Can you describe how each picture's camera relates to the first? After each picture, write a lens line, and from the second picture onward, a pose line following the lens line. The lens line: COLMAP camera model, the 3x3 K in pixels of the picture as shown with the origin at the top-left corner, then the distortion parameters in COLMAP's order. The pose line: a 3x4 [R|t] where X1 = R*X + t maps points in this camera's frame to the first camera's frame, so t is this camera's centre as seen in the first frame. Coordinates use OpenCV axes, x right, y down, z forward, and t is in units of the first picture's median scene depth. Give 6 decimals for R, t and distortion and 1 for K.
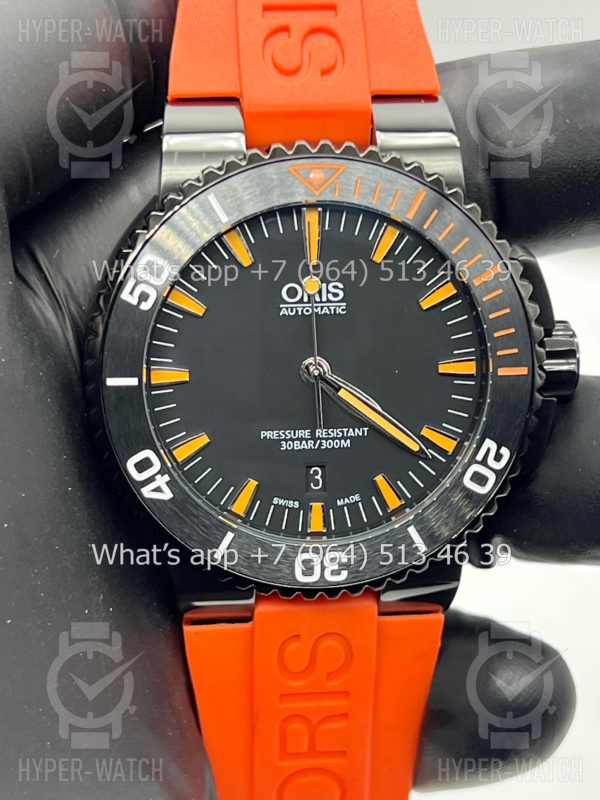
lens RADIAL K [[1893.7, 0, 278.2], [0, 1893.7, 397.5], [0, 0, 1]] dist [0.117772, 0.202999]
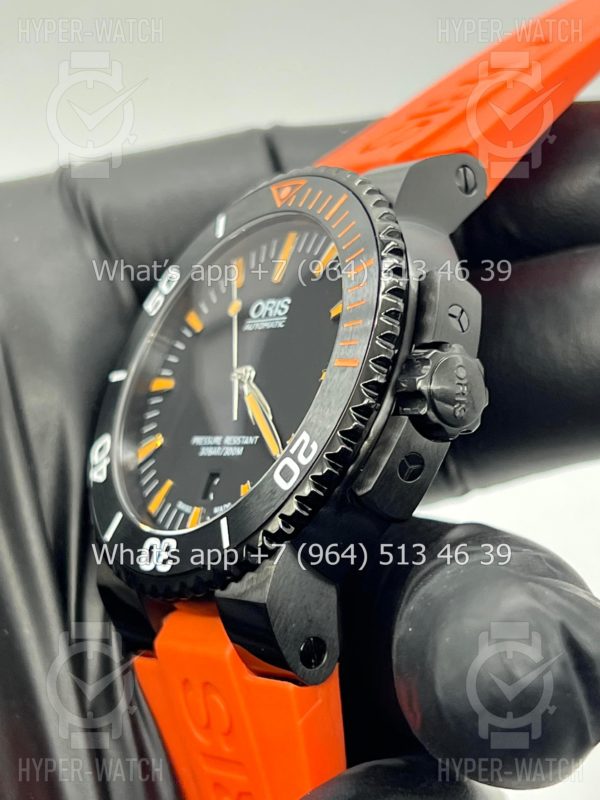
lens RADIAL K [[1893.7, 0, 278.2], [0, 1893.7, 397.5], [0, 0, 1]] dist [0.117772, 0.202999]
pose [[0.531812, -0.039836, -0.845925, 0.860425], [-0.428683, 0.848798, -0.309473, 0.290457], [0.730347, 0.527215, 0.434324, 0.593055]]
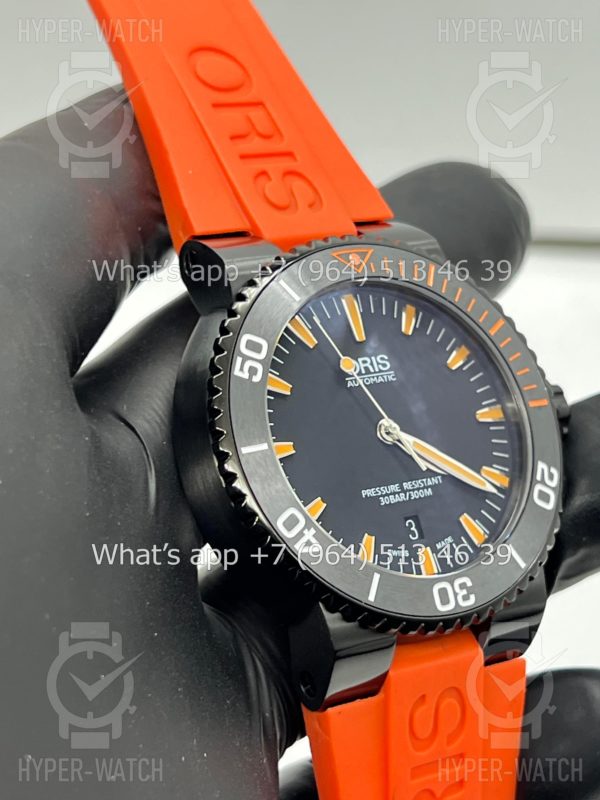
lens RADIAL K [[1893.7, 0, 278.2], [0, 1893.7, 397.5], [0, 0, 1]] dist [0.117772, 0.202999]
pose [[0.877902, -0.133971, 0.459718, -0.543497], [0.307655, 0.893495, -0.327131, 0.310904], [-0.366930, 0.428623, 0.825618, 0.103123]]
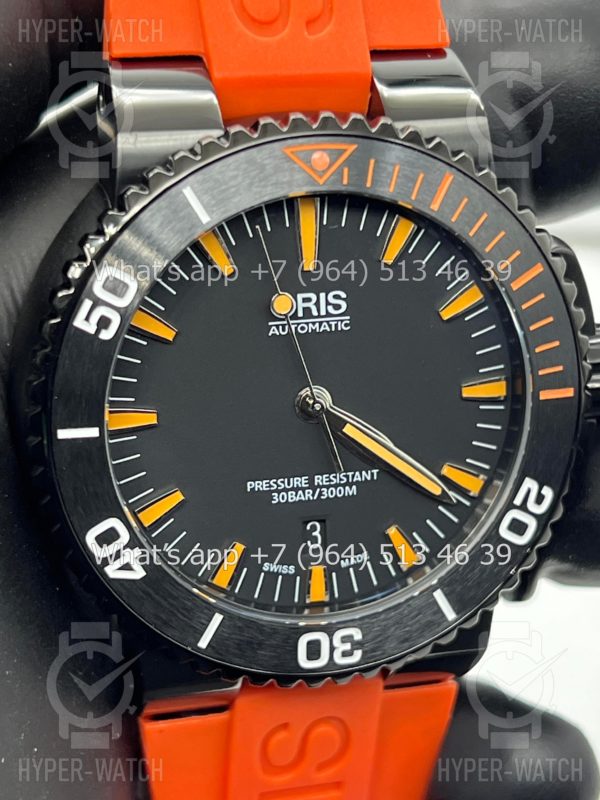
lens RADIAL K [[1893.7, 0, 278.2], [0, 1893.7, 397.5], [0, 0, 1]] dist [0.117772, 0.202999]
pose [[0.984844, -0.046023, 0.167226, -0.127607], [0.036099, 0.997429, 0.061908, -0.066109], [-0.169645, -0.054933, 0.983973, 0.224004]]
